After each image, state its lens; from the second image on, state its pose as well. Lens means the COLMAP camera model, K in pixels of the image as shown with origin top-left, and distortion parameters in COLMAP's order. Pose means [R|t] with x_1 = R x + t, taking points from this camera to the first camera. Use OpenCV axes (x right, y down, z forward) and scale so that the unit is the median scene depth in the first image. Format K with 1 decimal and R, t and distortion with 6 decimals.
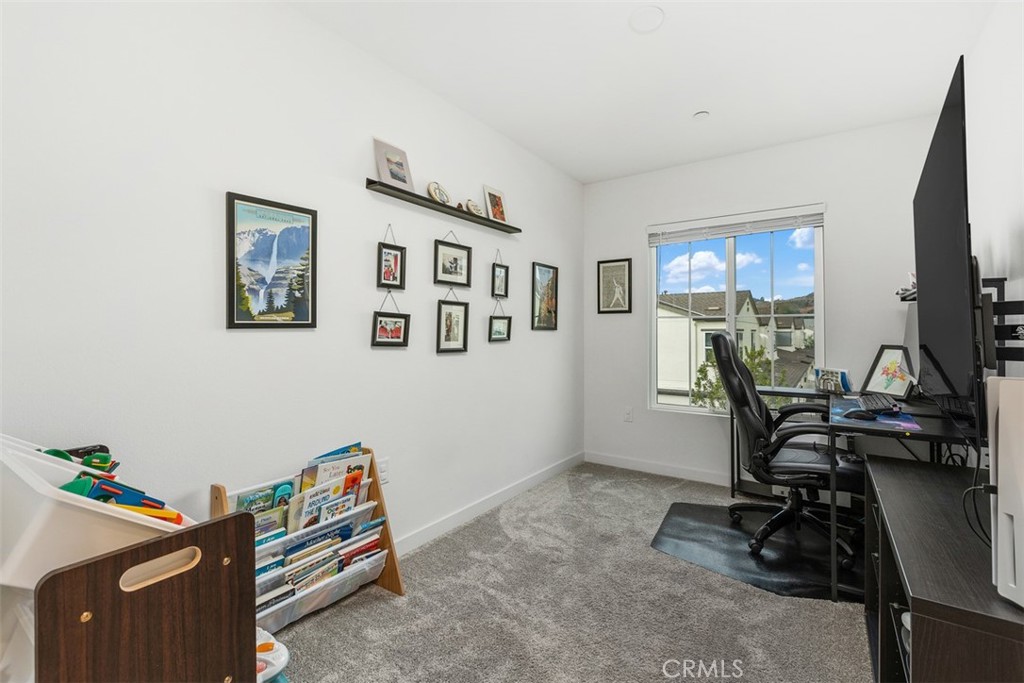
lens RADIAL K [[455.0, 0, 515.8], [0, 455.0, 331.8], [0, 0, 1]] dist [0.000862, -0.000465]
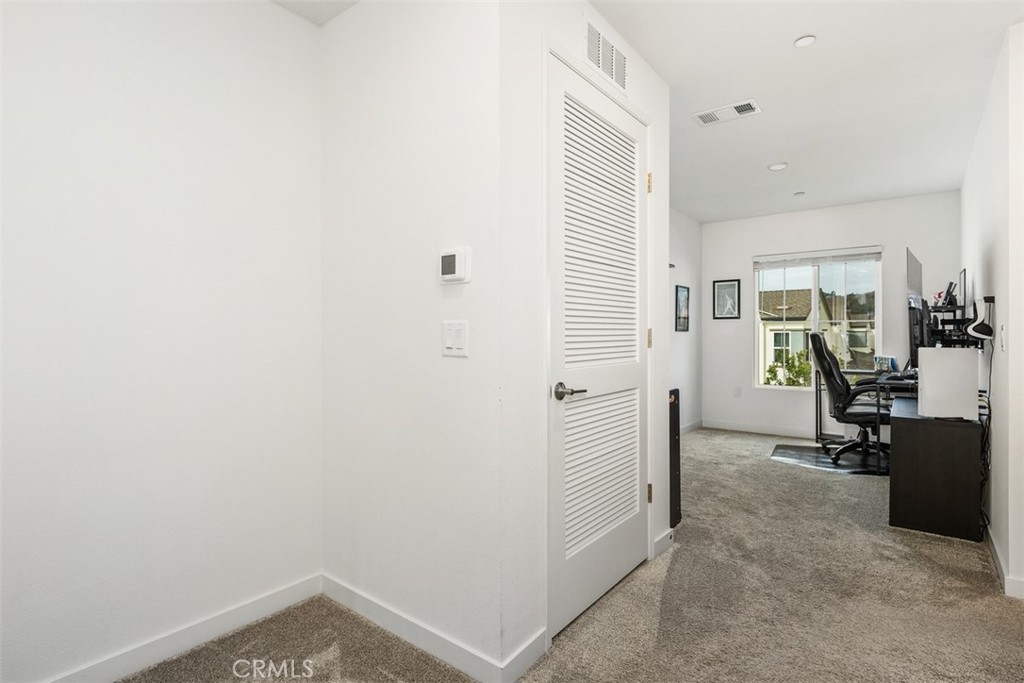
lens RADIAL K [[516.7, 0, 512.0], [0, 516.7, 341.5], [0, 0, 1]] dist [-0.002960, -0.000694]
pose [[0.998229, -0.002409, -0.059441, -0.333734], [0.003472, 0.999836, 0.017791, -0.002483], [0.059388, -0.017966, 0.998073, -0.589871]]
